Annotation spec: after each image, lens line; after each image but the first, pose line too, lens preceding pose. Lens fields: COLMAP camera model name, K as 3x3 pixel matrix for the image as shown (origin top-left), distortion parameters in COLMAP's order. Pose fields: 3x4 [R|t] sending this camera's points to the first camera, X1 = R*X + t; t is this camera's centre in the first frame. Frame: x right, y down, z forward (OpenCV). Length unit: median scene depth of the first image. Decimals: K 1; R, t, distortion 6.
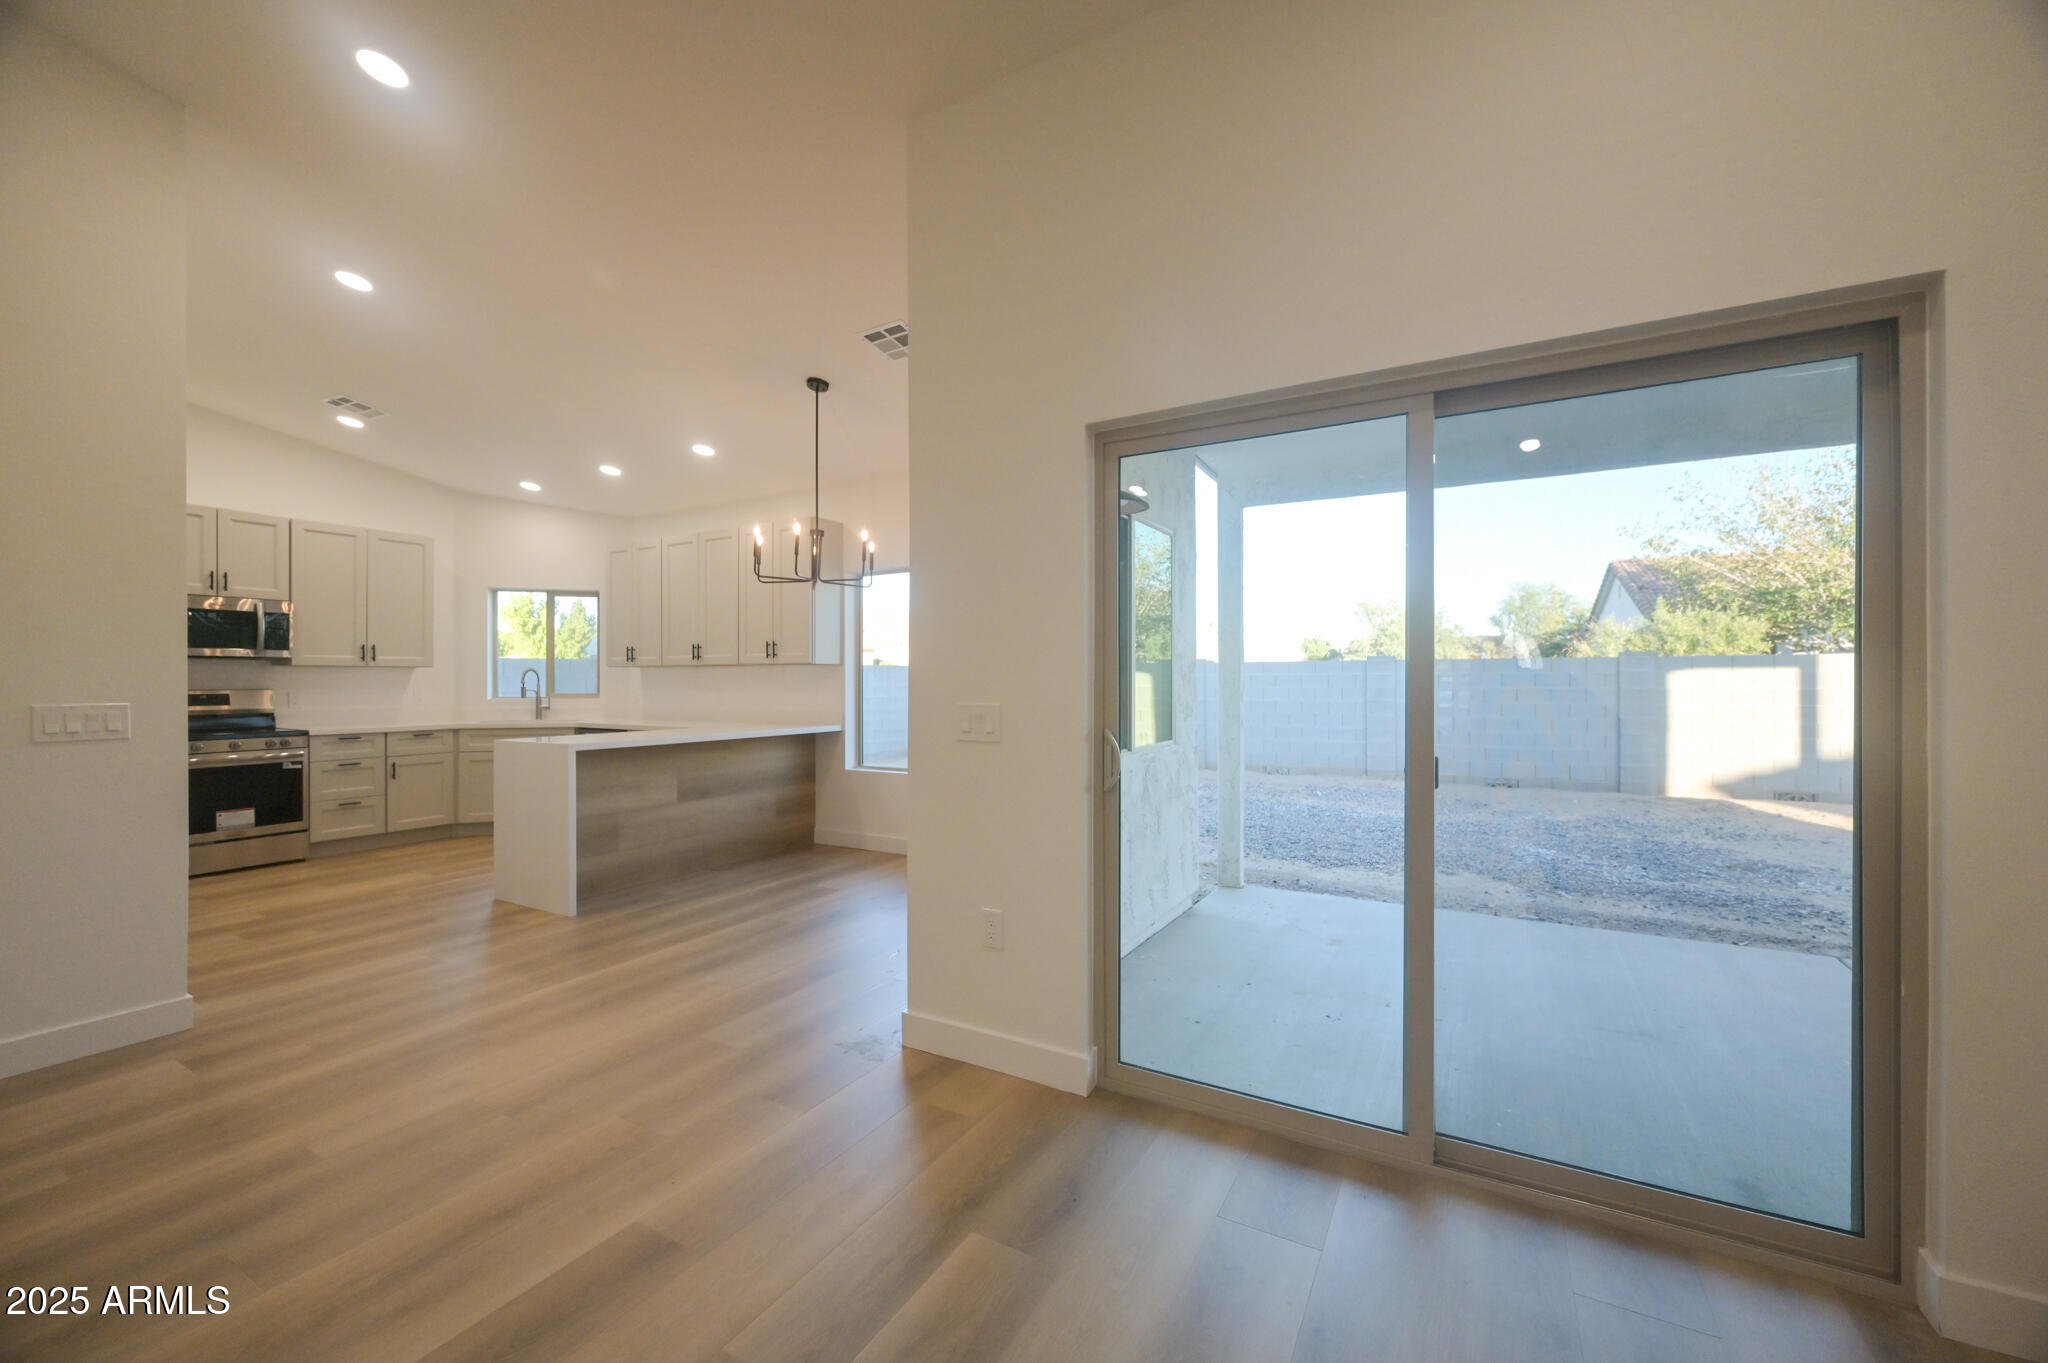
lens RADIAL K [[812.4, 0, 1022.7], [0, 812.4, 679.7], [0, 0, 1]] dist [0.002121, 0.000344]
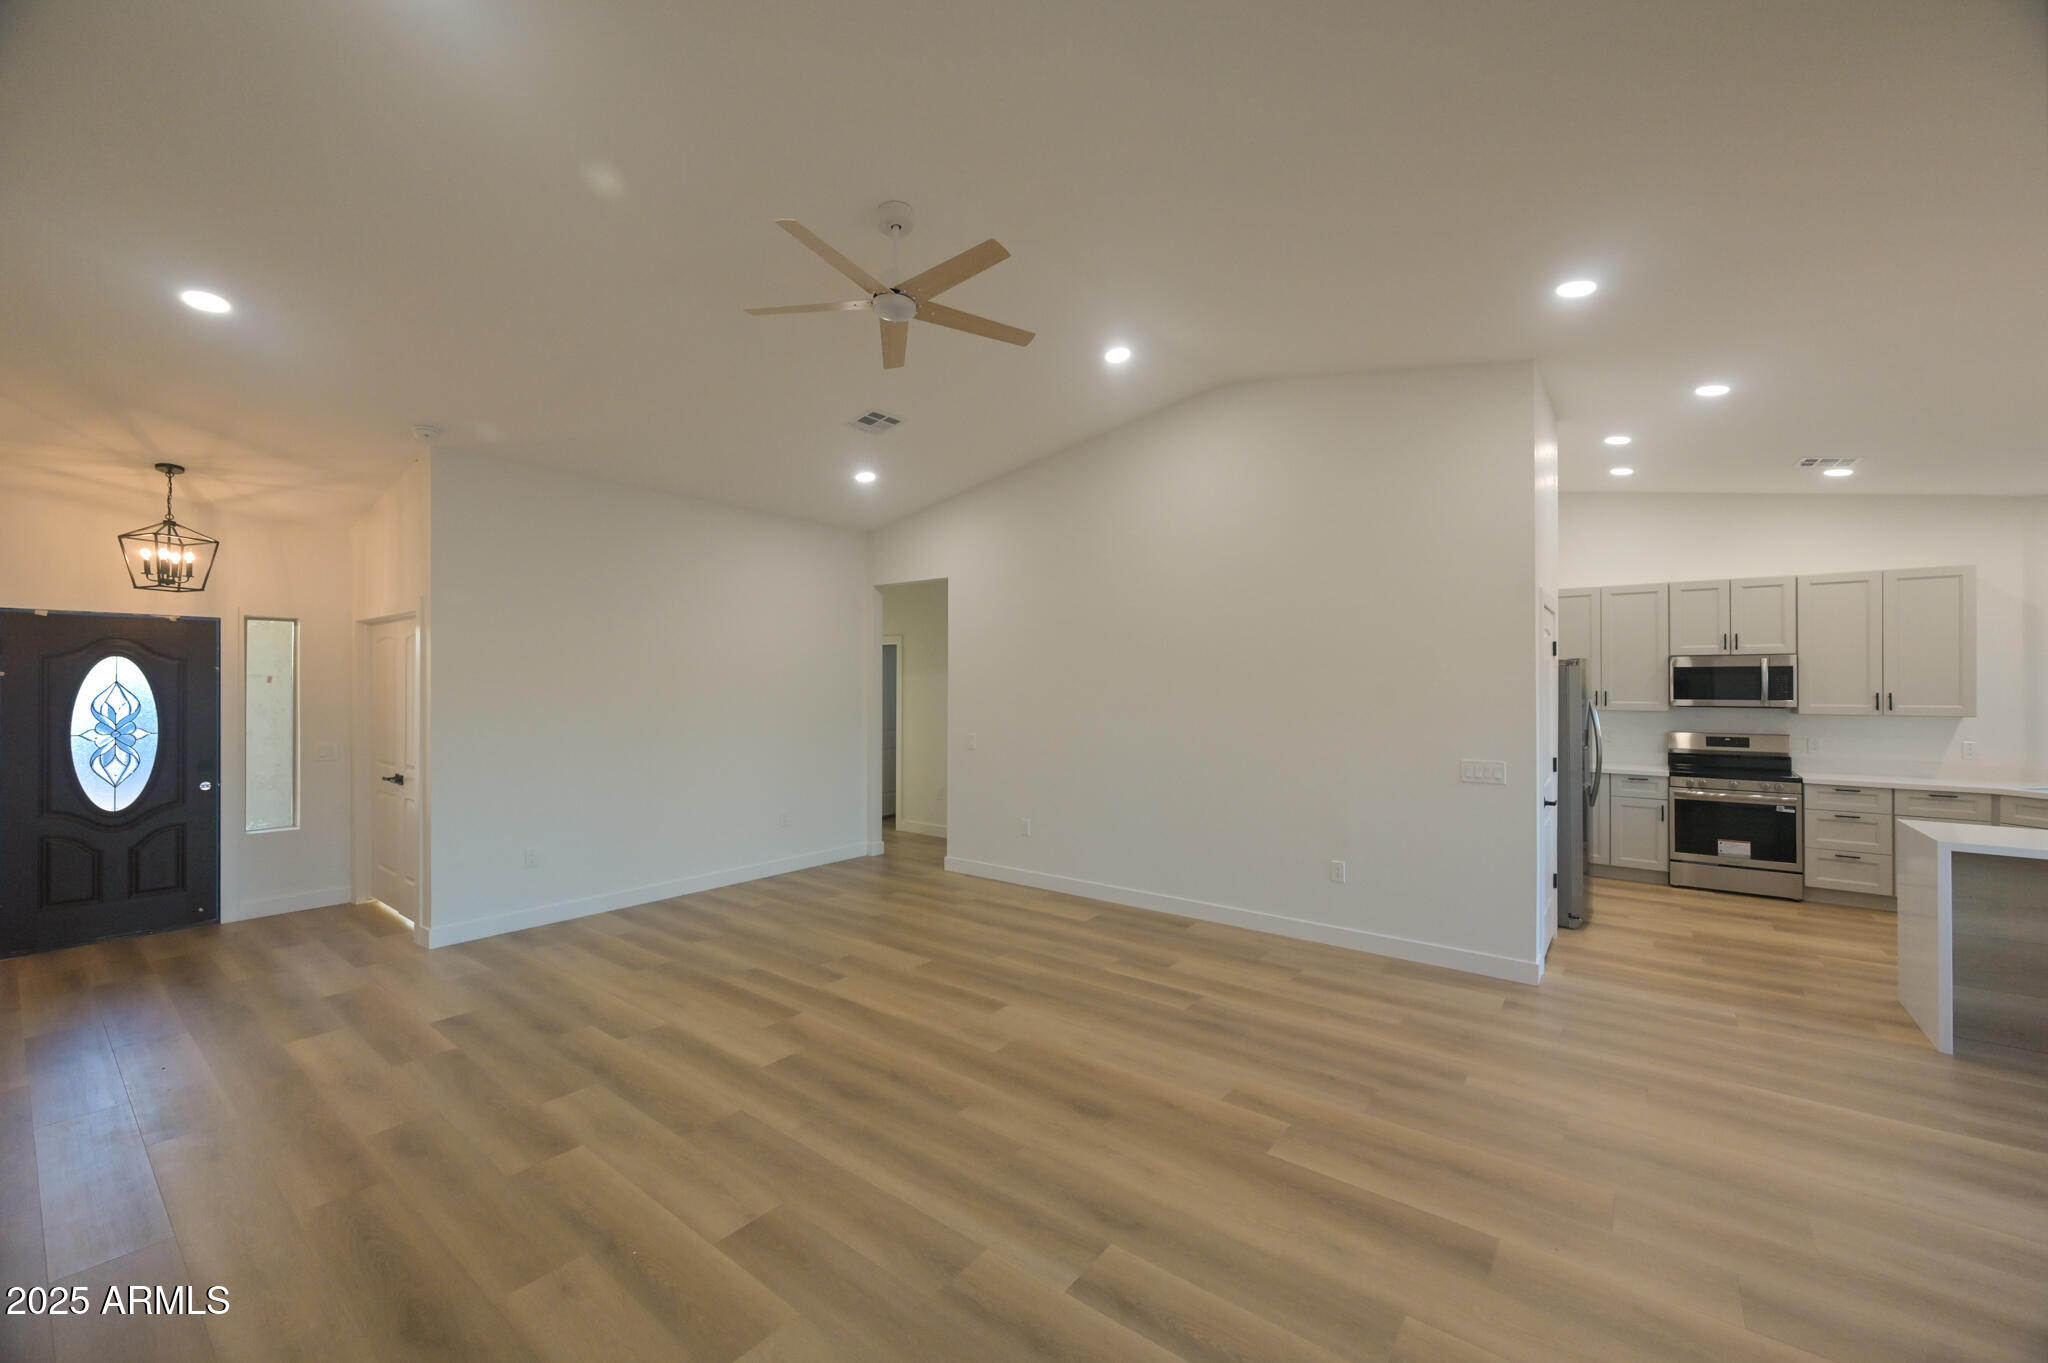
lens RADIAL K [[812.4, 0, 1023.9], [0, 812.4, 682.1], [0, 0, 1]] dist [0.002121, 0.000344]
pose [[-0.152894, 0.000855, -0.988242, 0.312928], [0.007642, 0.999971, -0.000318, -0.069232], [0.988213, -0.007601, -0.152896, 0.172602]]
